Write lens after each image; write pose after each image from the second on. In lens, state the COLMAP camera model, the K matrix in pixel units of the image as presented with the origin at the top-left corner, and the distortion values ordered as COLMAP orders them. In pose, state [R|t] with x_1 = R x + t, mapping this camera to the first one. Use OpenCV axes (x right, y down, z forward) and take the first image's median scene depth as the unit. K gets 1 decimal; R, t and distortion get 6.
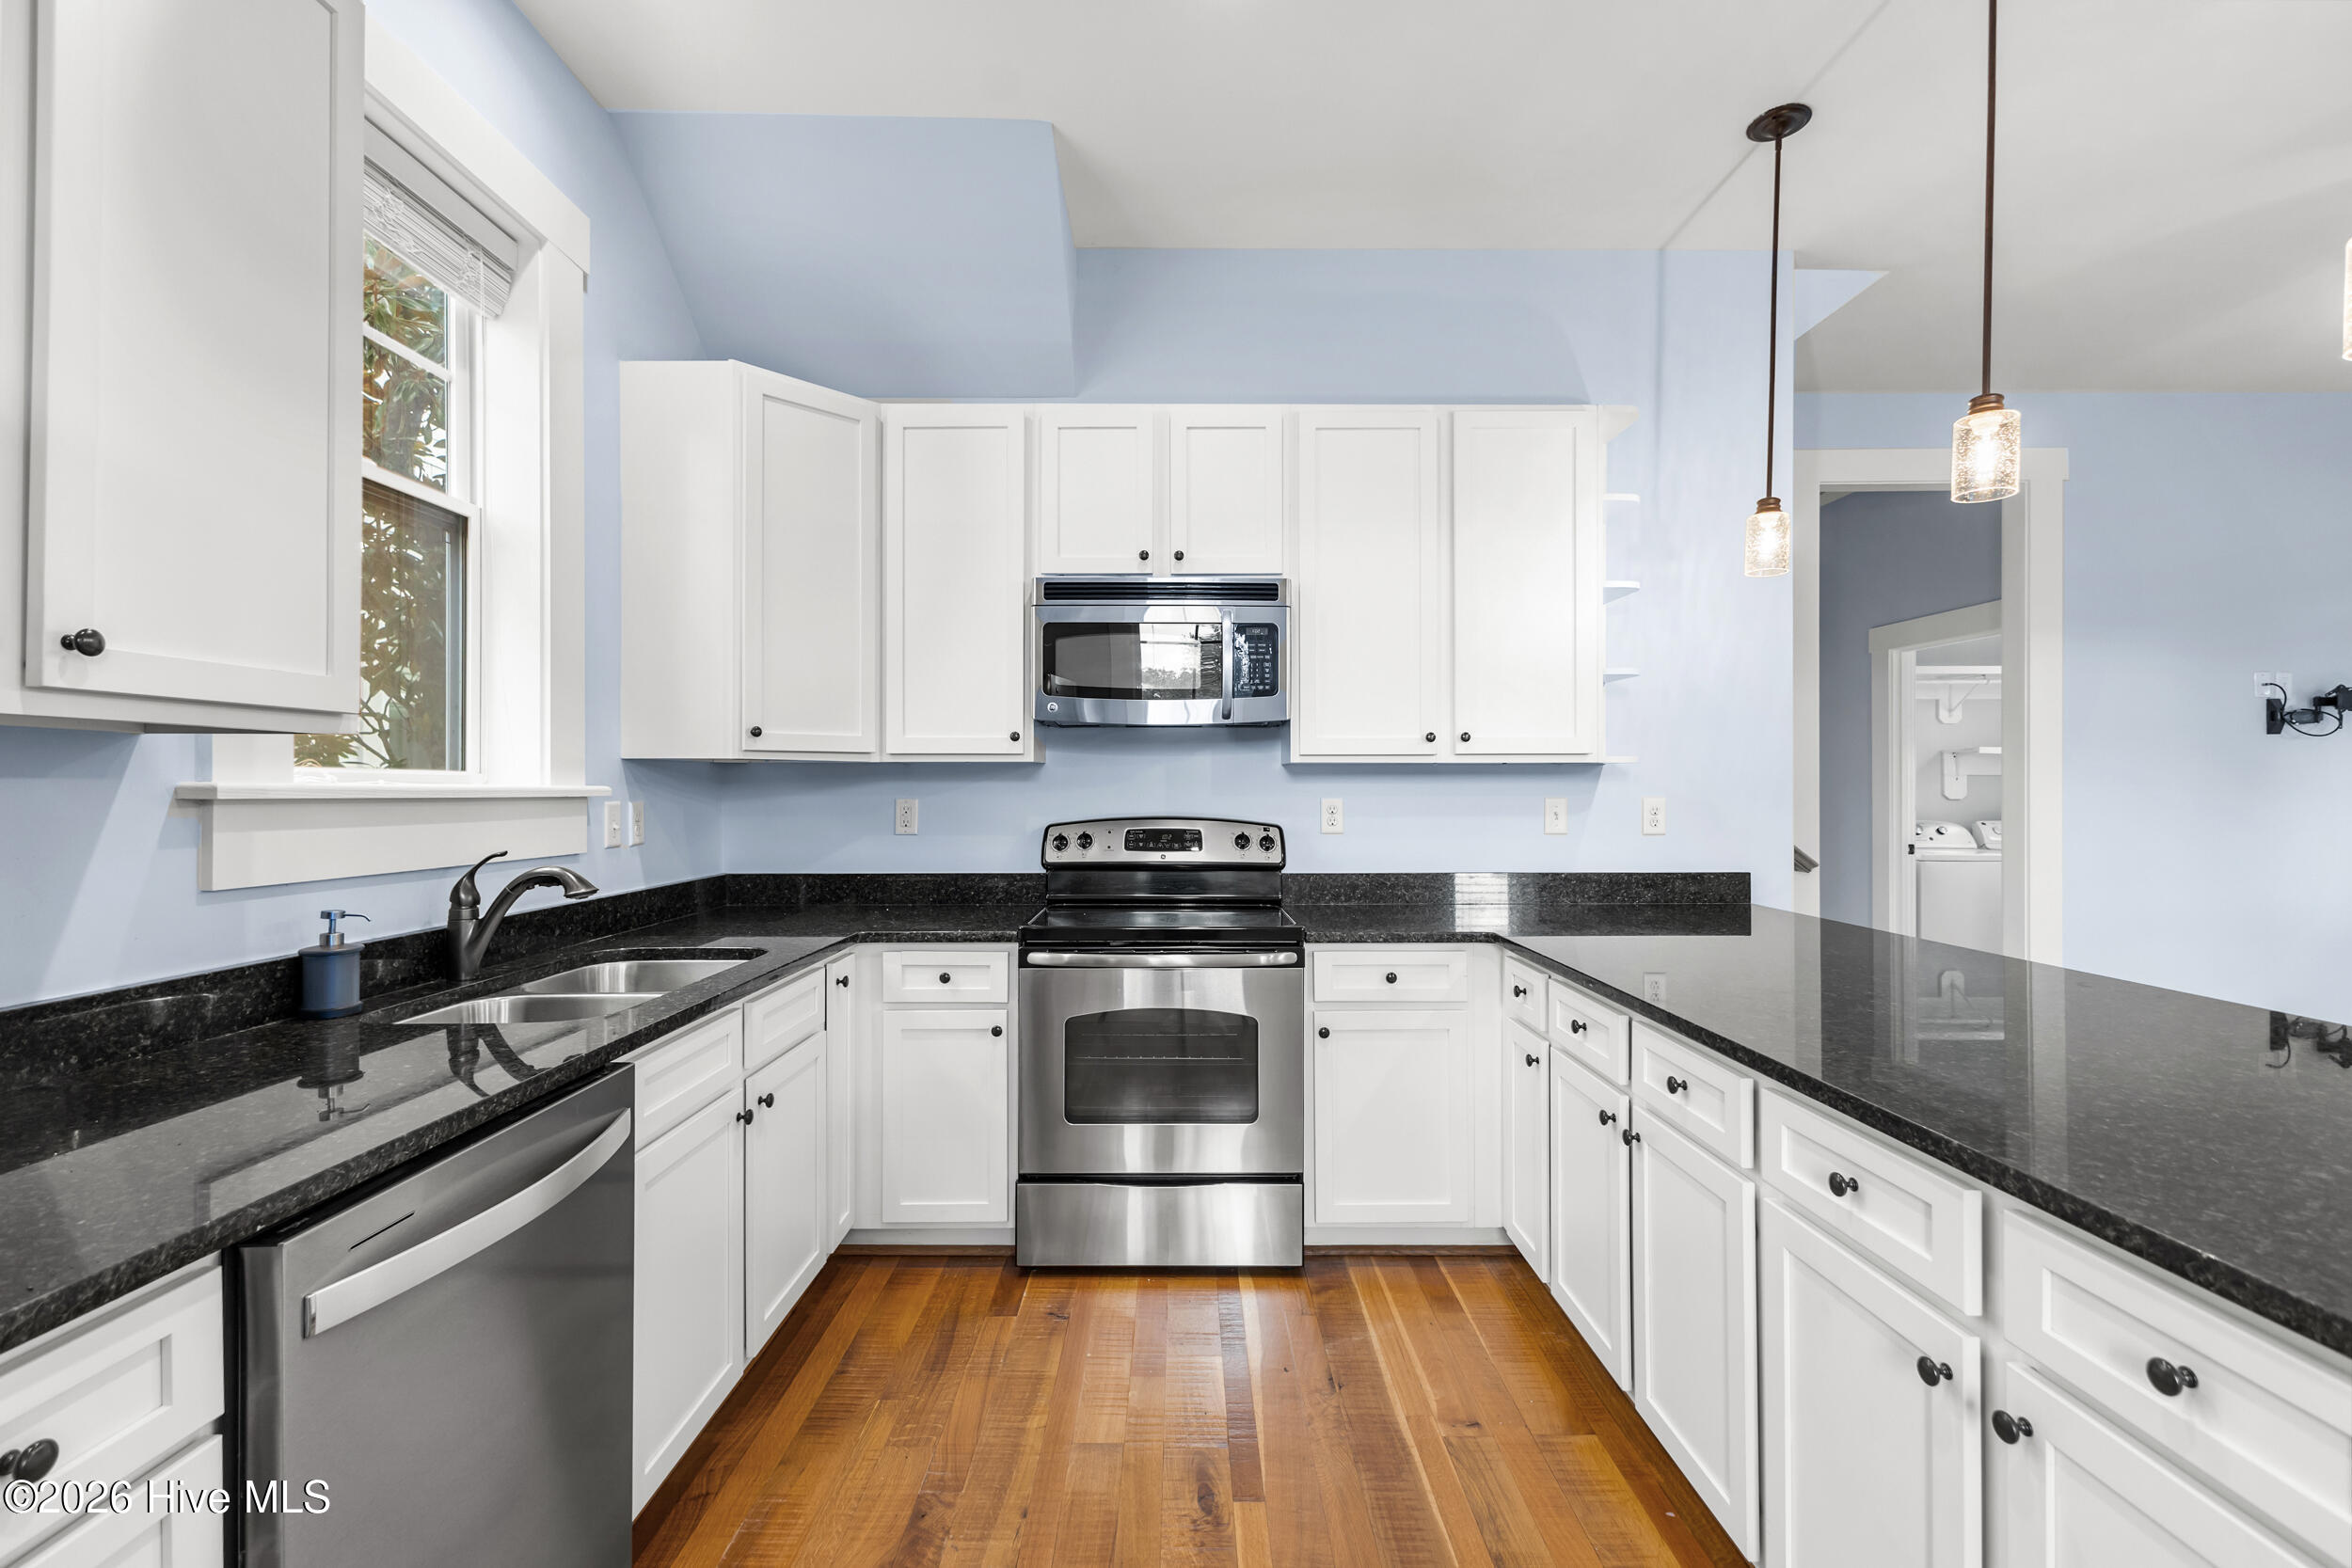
lens RADIAL K [[1013.4, 0, 1180.3], [0, 1013.4, 777.9], [0, 0, 1]] dist [0.013487, -0.002606]
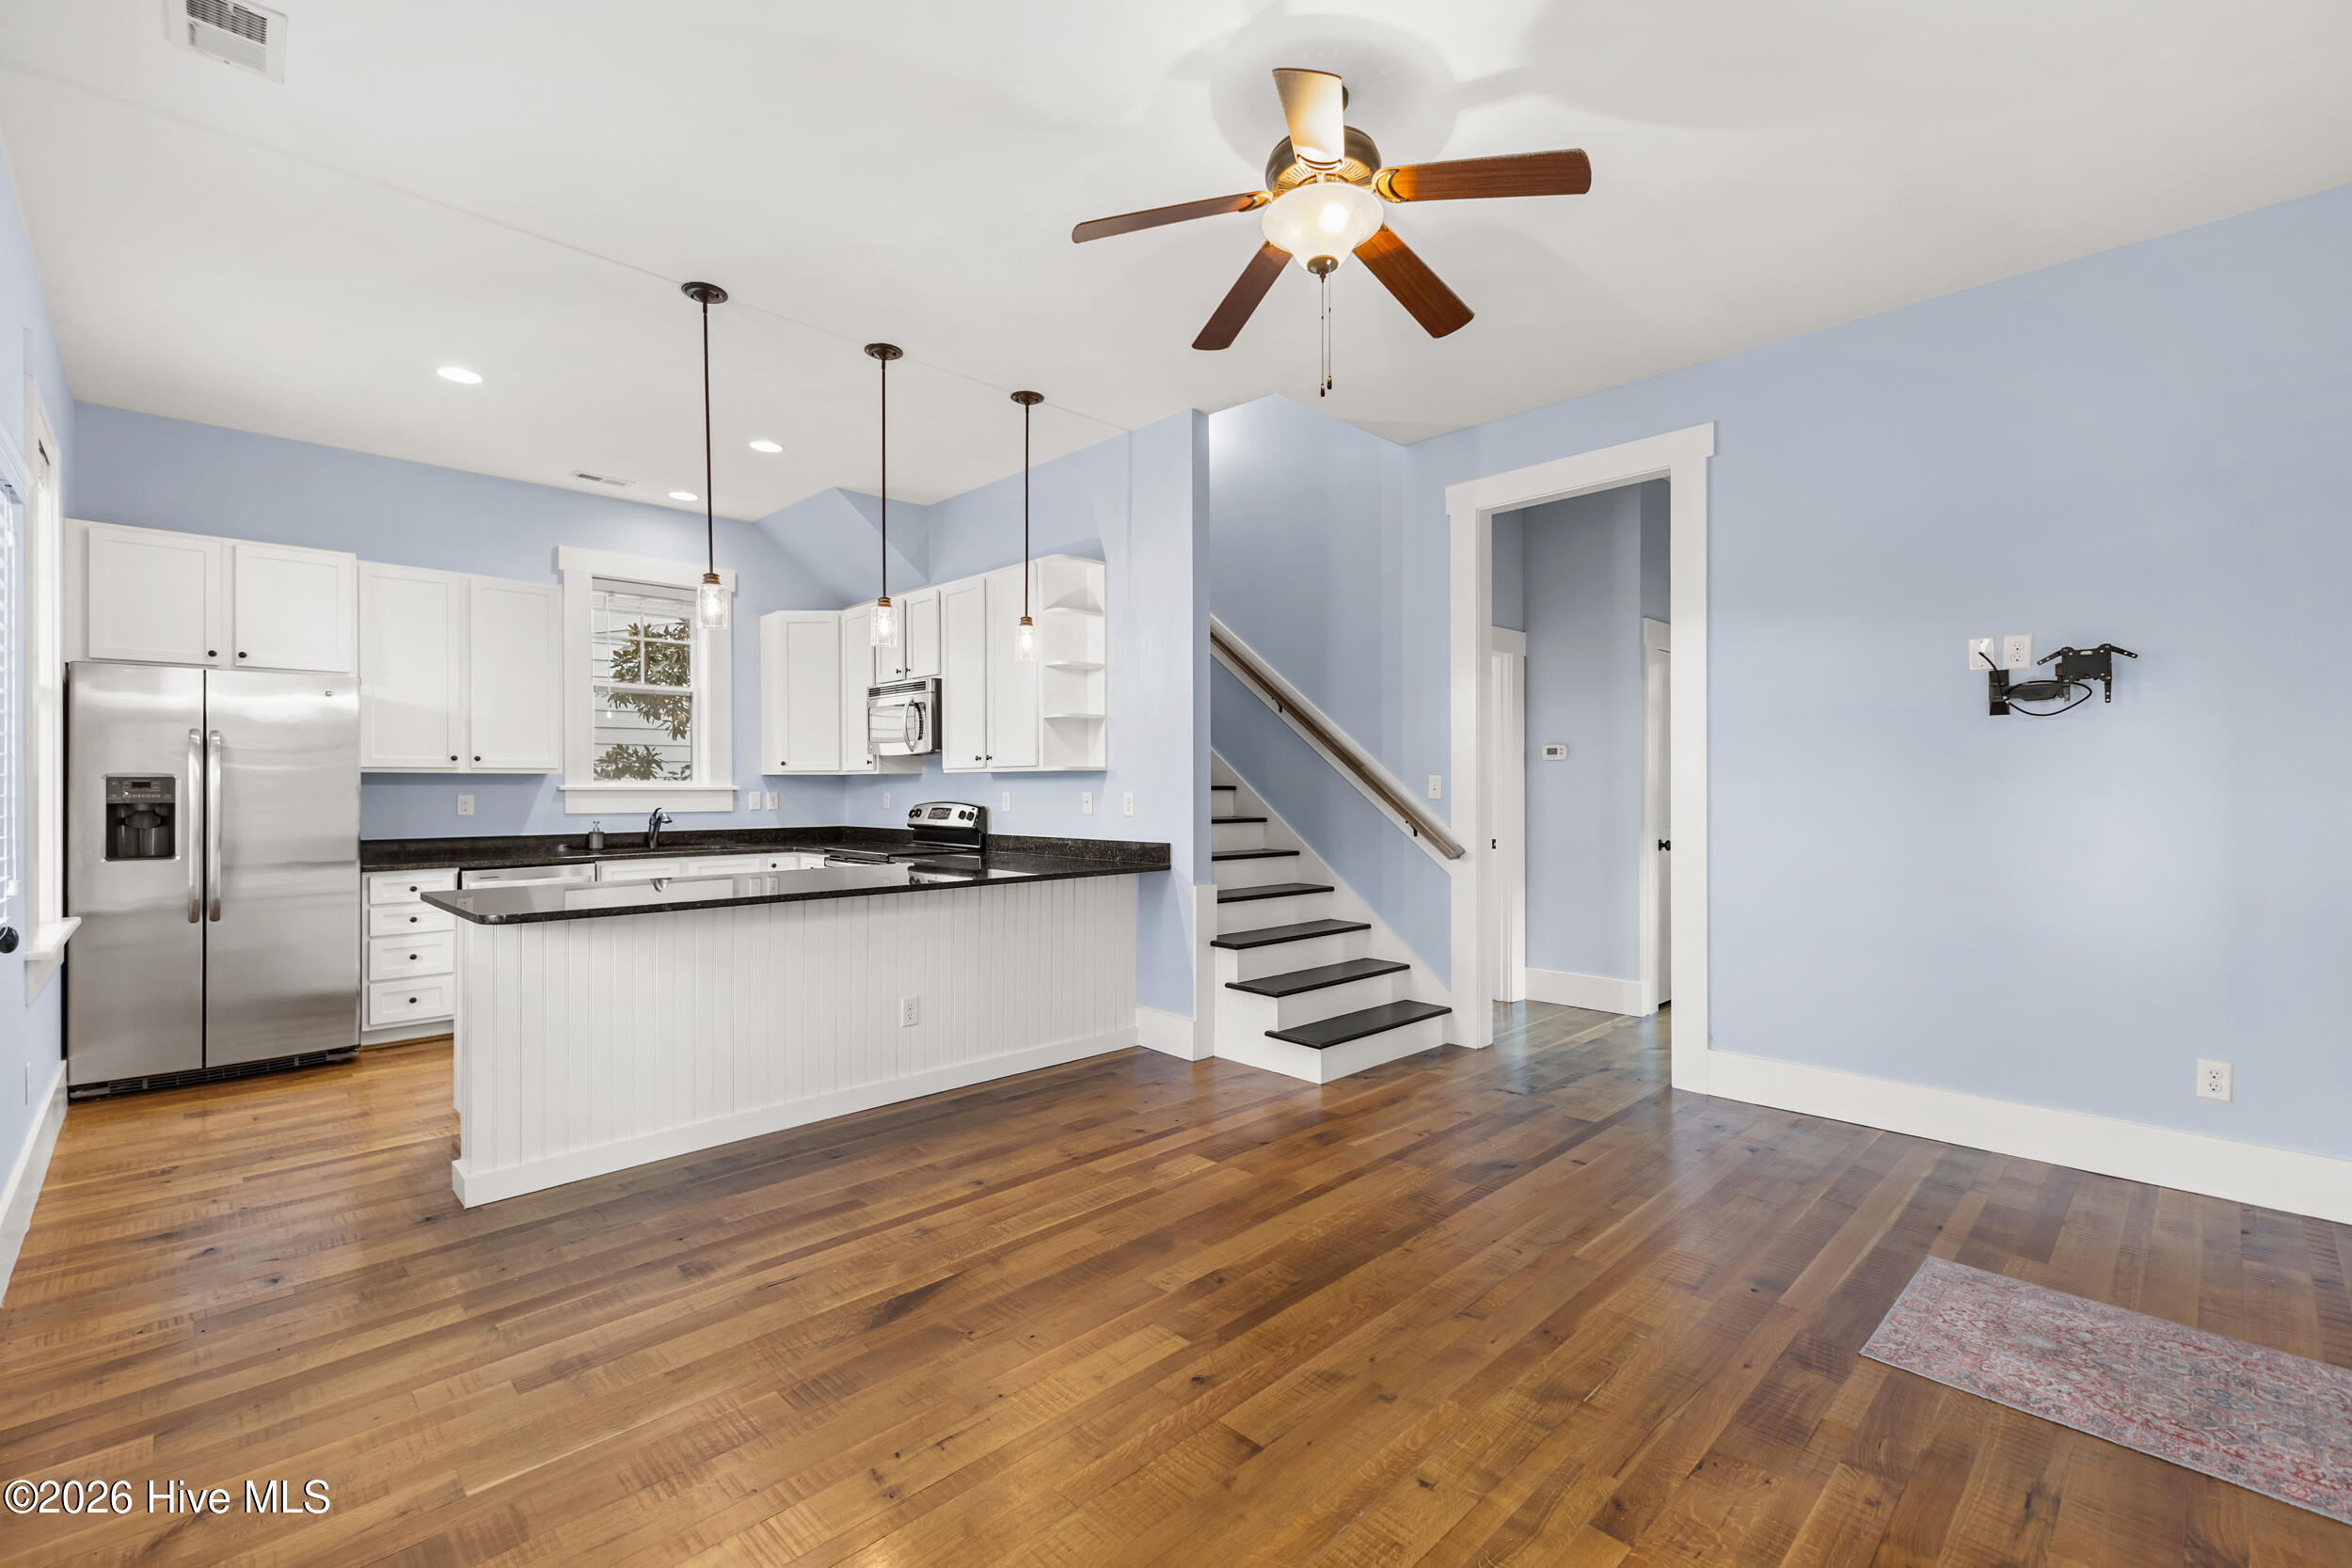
lens RADIAL K [[1022.3, 0, 1180.4], [0, 1022.3, 782.6], [0, 0, 1]] dist [0.011238, -0.000824]
pose [[0.695559, -0.005386, -0.718449, 1.659850], [0.009906, 0.999949, 0.002094, 0.003196], [0.718401, -0.008573, 0.695577, -0.012063]]
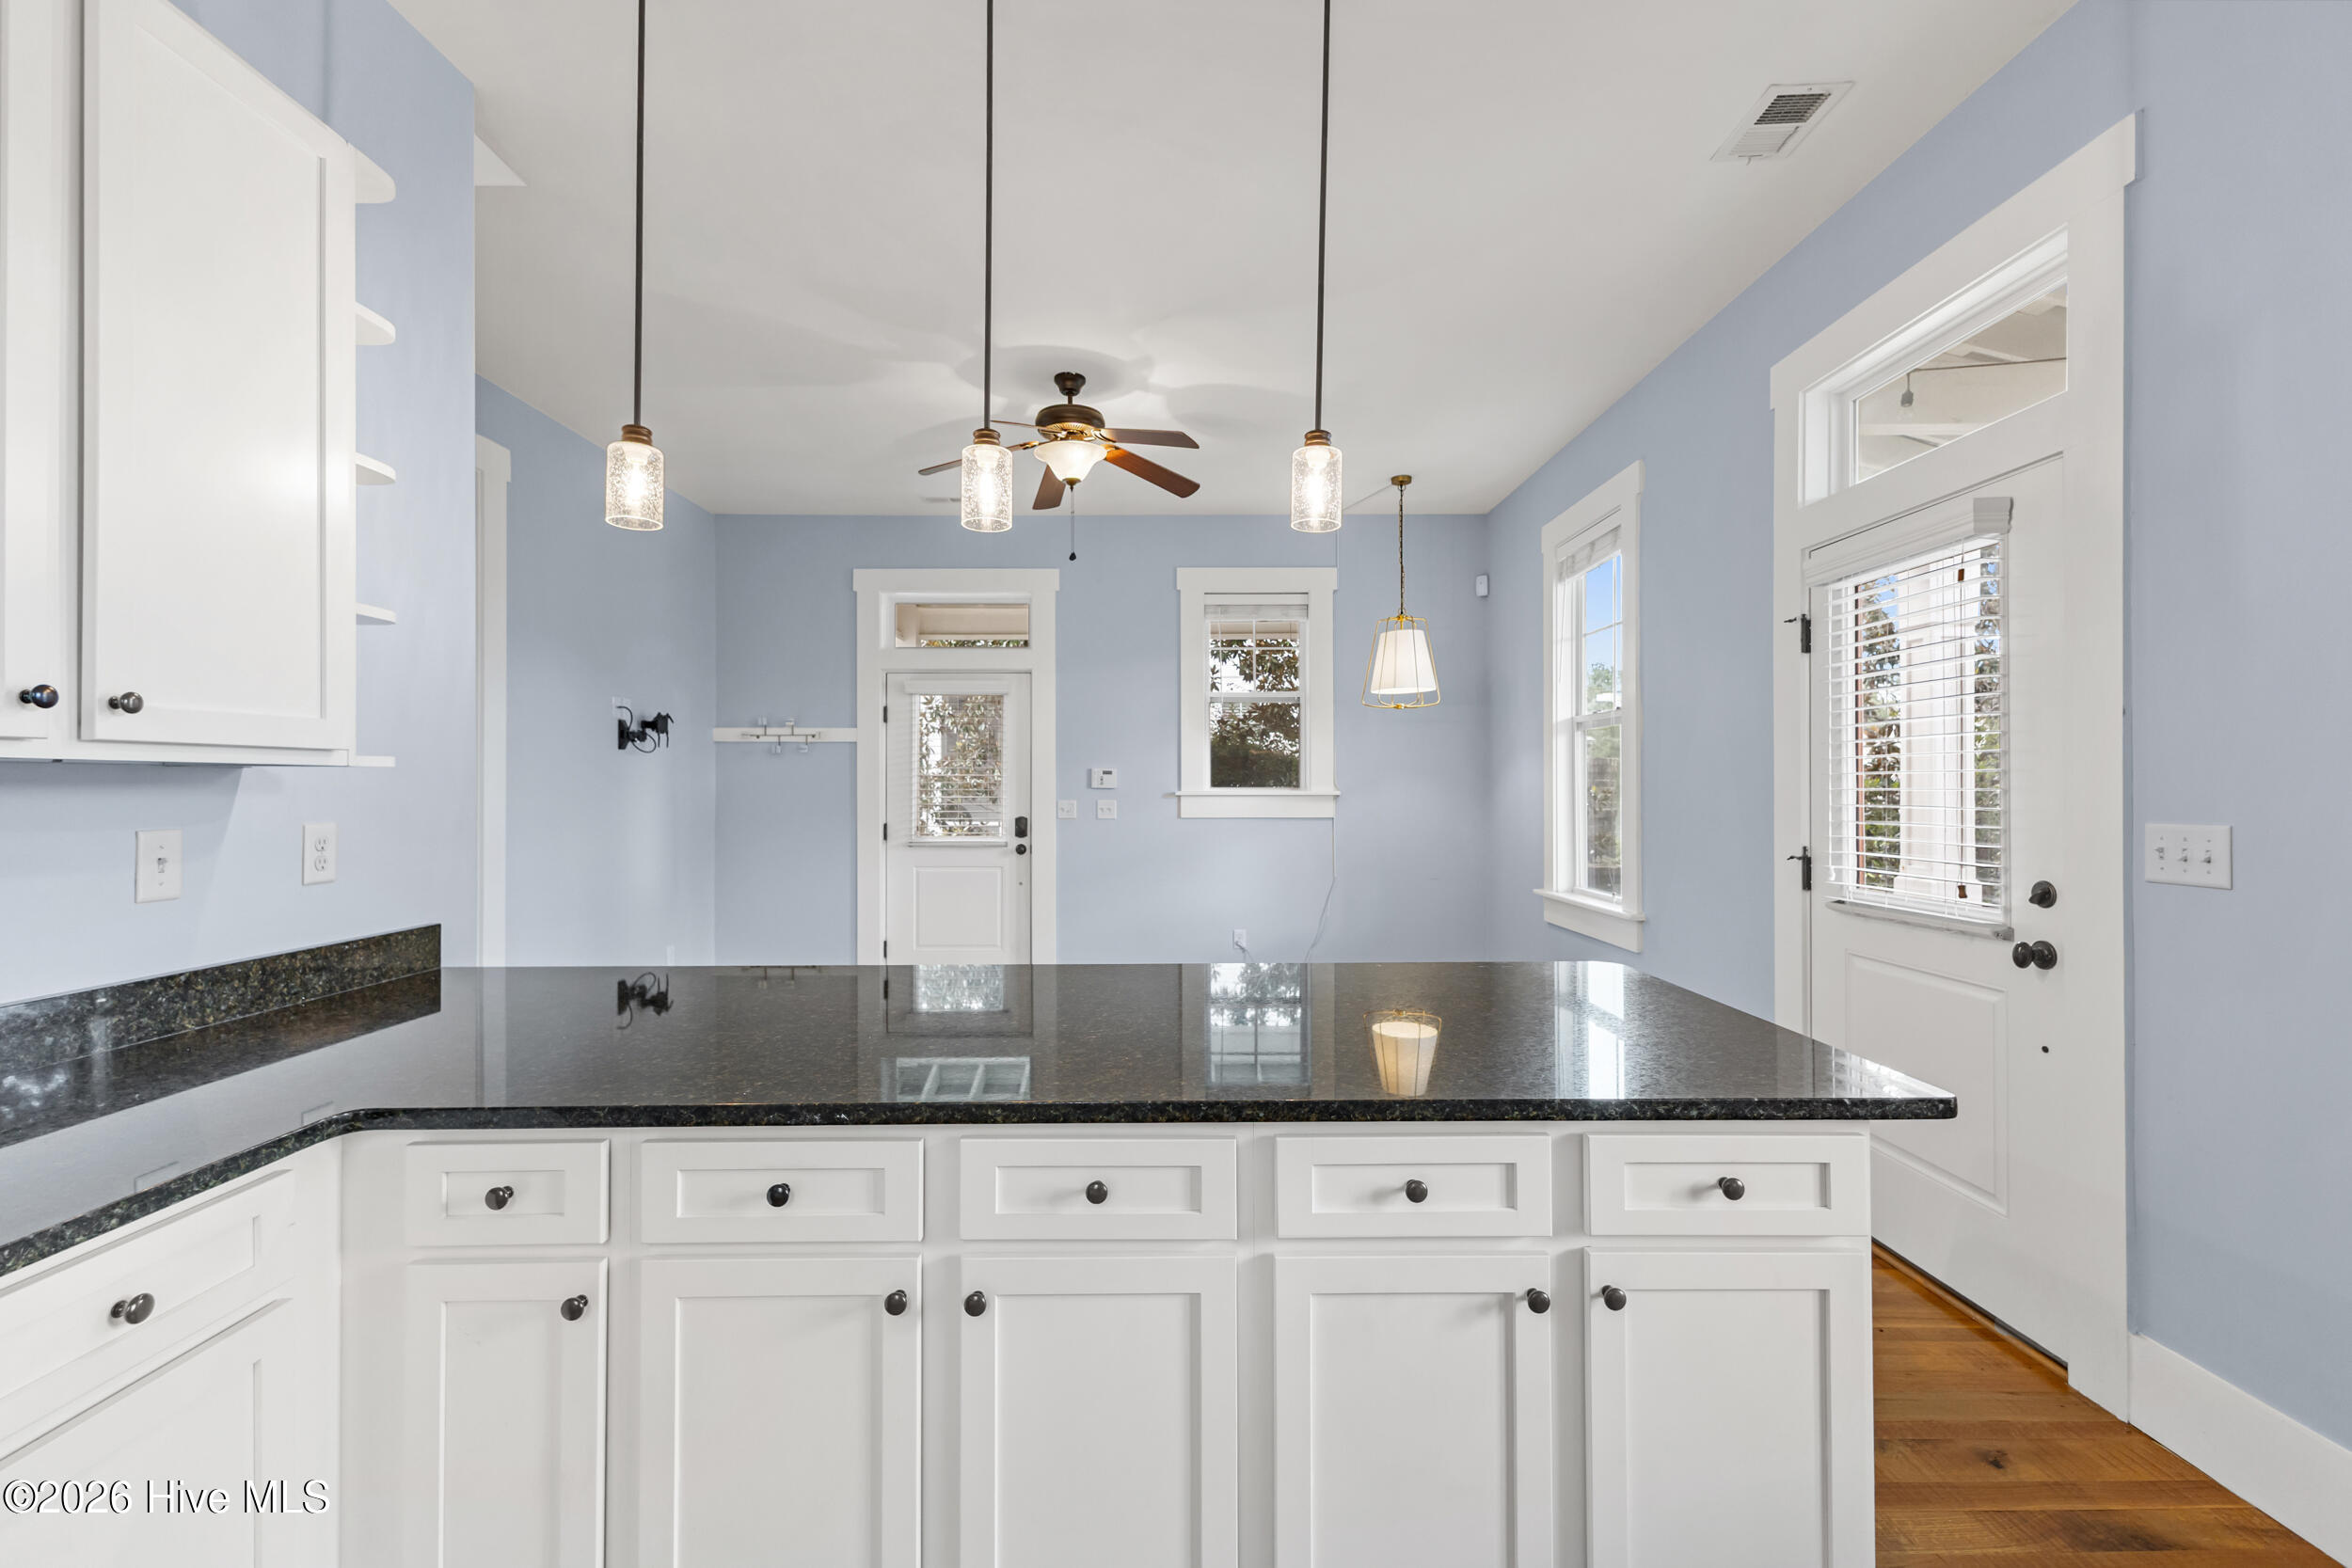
lens RADIAL K [[998.9, 0, 1176.0], [0, 998.9, 784.0], [0, 0, 1]] dist [0.019435, -0.000060]
pose [[-0.004585, 0.001250, 0.999989, -0.152356], [-0.006364, 0.999979, -0.001279, -0.006703], [-0.999969, -0.006369, -0.004577, 0.496528]]
